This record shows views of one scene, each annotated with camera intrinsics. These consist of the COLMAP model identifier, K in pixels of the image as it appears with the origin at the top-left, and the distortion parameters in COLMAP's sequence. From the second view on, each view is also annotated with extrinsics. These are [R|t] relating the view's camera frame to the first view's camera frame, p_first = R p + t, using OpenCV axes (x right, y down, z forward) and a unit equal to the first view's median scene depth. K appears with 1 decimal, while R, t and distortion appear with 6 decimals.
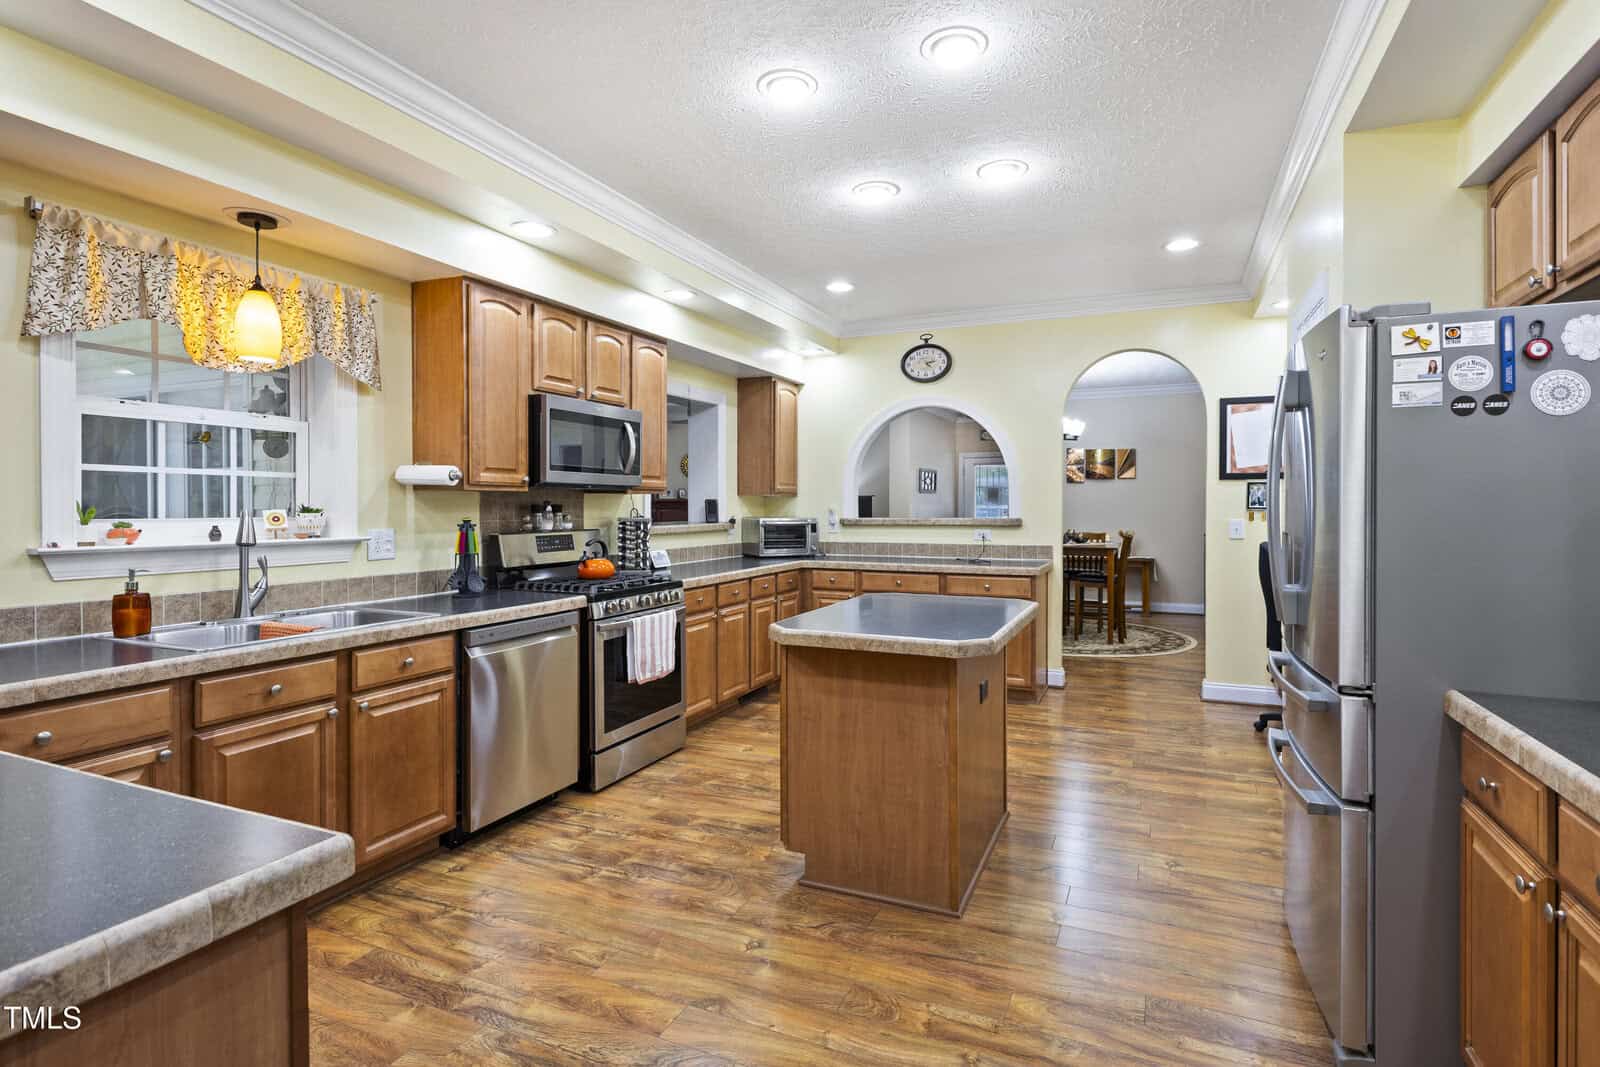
lens RADIAL K [[807.7, 0, 802.9], [0, 807.7, 526.4], [0, 0, 1]] dist [0.007459, 0.000134]
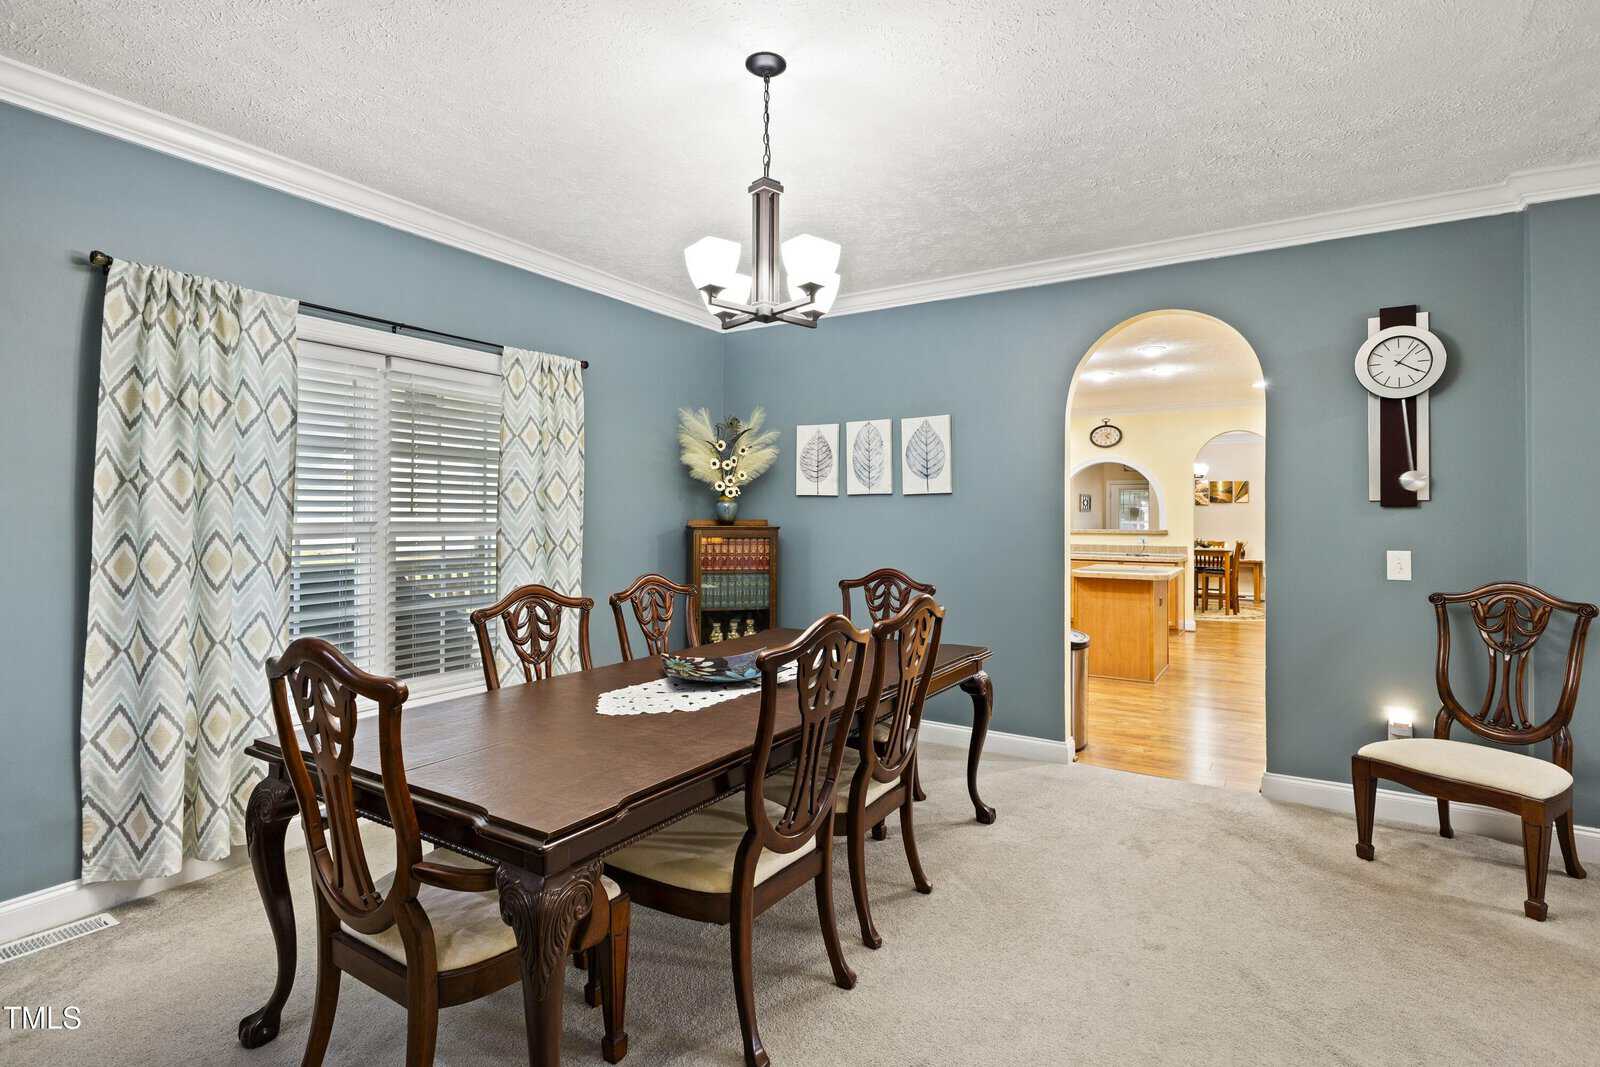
lens RADIAL K [[807.7, 0, 799.8], [0, 807.7, 516.9], [0, 0, 1]] dist [0.007459, 0.000134]
pose [[0.990555, 0.004759, -0.137036, -0.186587], [-0.008526, 0.999601, -0.026921, 0.010561], [0.136853, 0.027835, 0.990200, -0.559487]]
